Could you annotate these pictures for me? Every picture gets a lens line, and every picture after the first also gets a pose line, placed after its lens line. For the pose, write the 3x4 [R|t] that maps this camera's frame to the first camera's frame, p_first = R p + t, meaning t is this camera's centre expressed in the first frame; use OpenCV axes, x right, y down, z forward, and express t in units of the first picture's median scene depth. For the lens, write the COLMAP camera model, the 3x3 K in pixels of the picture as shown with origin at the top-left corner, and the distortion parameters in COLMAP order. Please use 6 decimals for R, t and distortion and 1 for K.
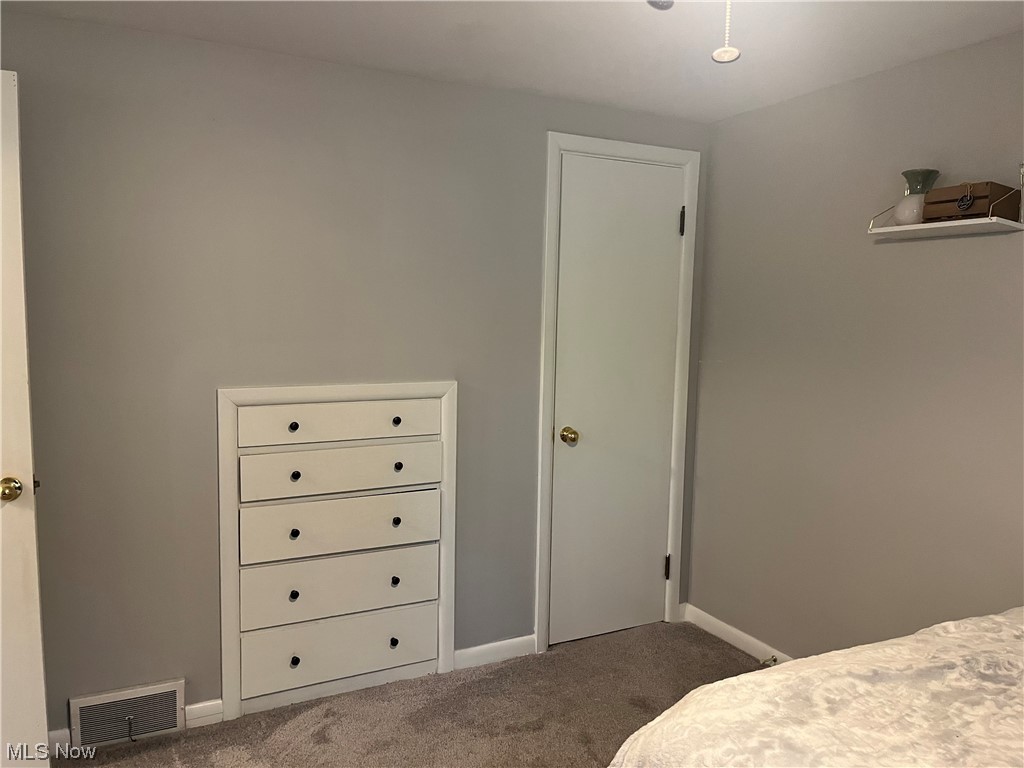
lens RADIAL K [[779.2, 0, 515.5], [0, 779.2, 378.7], [0, 0, 1]] dist [0.064771, -0.083964]
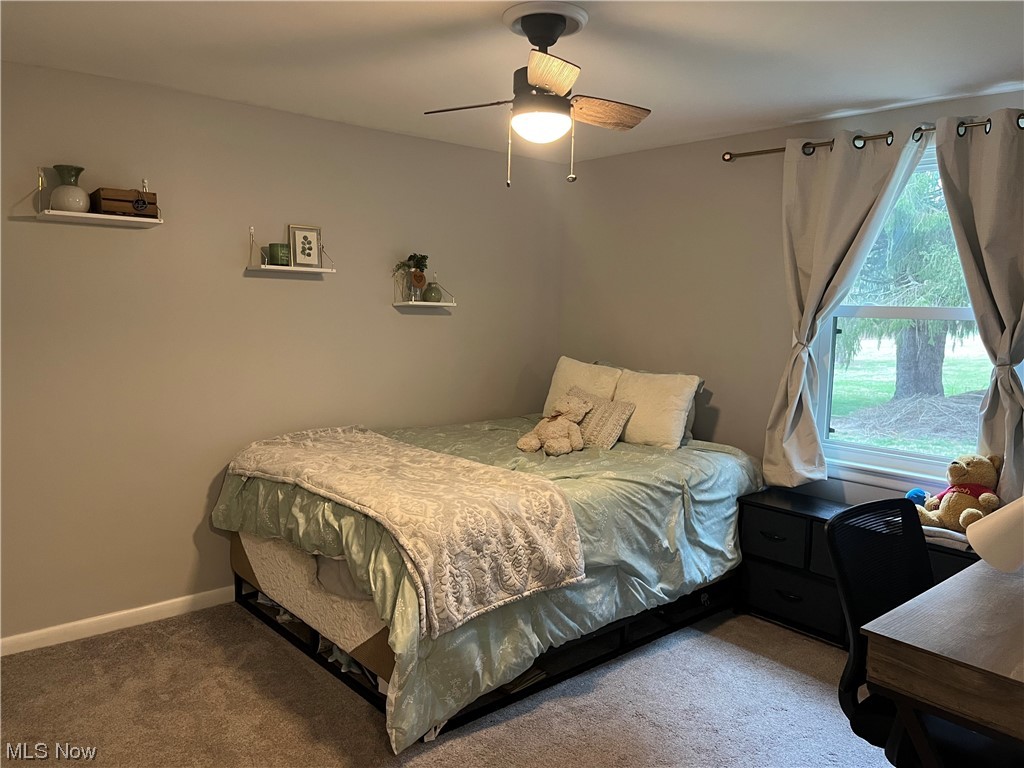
lens RADIAL K [[779.2, 0, 515.5], [0, 779.2, 378.7], [0, 0, 1]] dist [0.064771, -0.083964]
pose [[-0.245603, -0.127642, 0.960930, -1.547842], [0.062612, 0.987134, 0.147126, -0.147111], [-0.967346, 0.096301, -0.234452, 1.210524]]
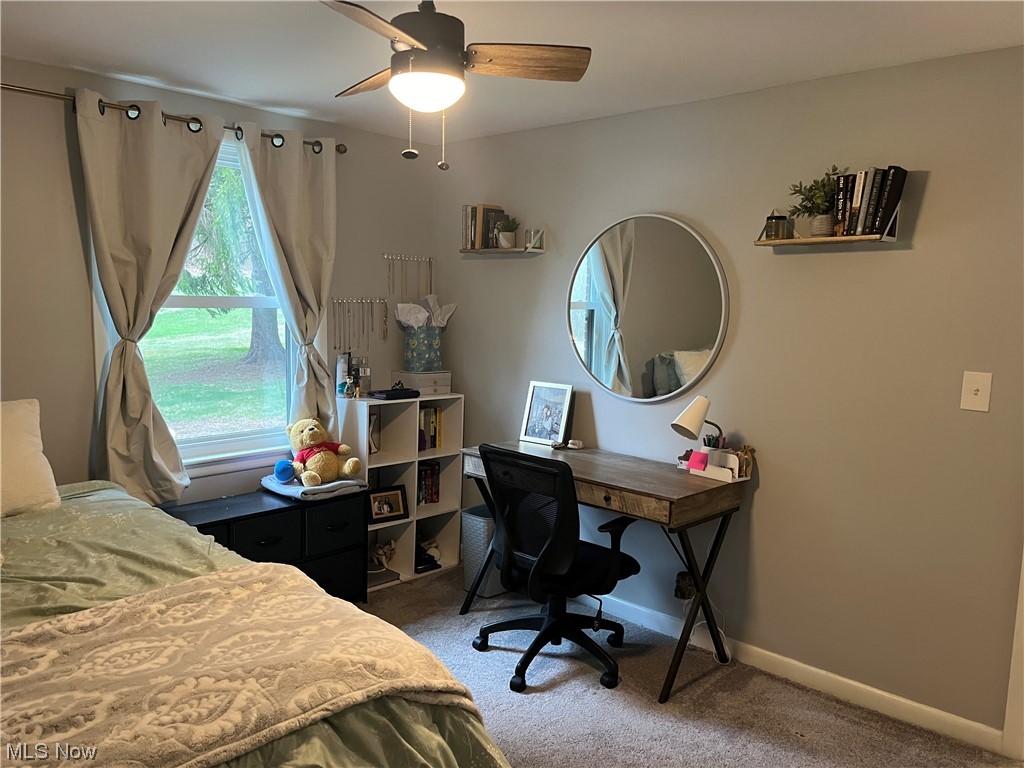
lens RADIAL K [[779.2, 0, 515.5], [0, 779.2, 378.7], [0, 0, 1]] dist [0.064771, -0.083964]
pose [[-0.940263, -0.007617, -0.340363, 0.483773], [-0.074957, 0.979849, 0.185143, -0.209525], [0.332094, 0.199595, -0.921887, 2.111522]]
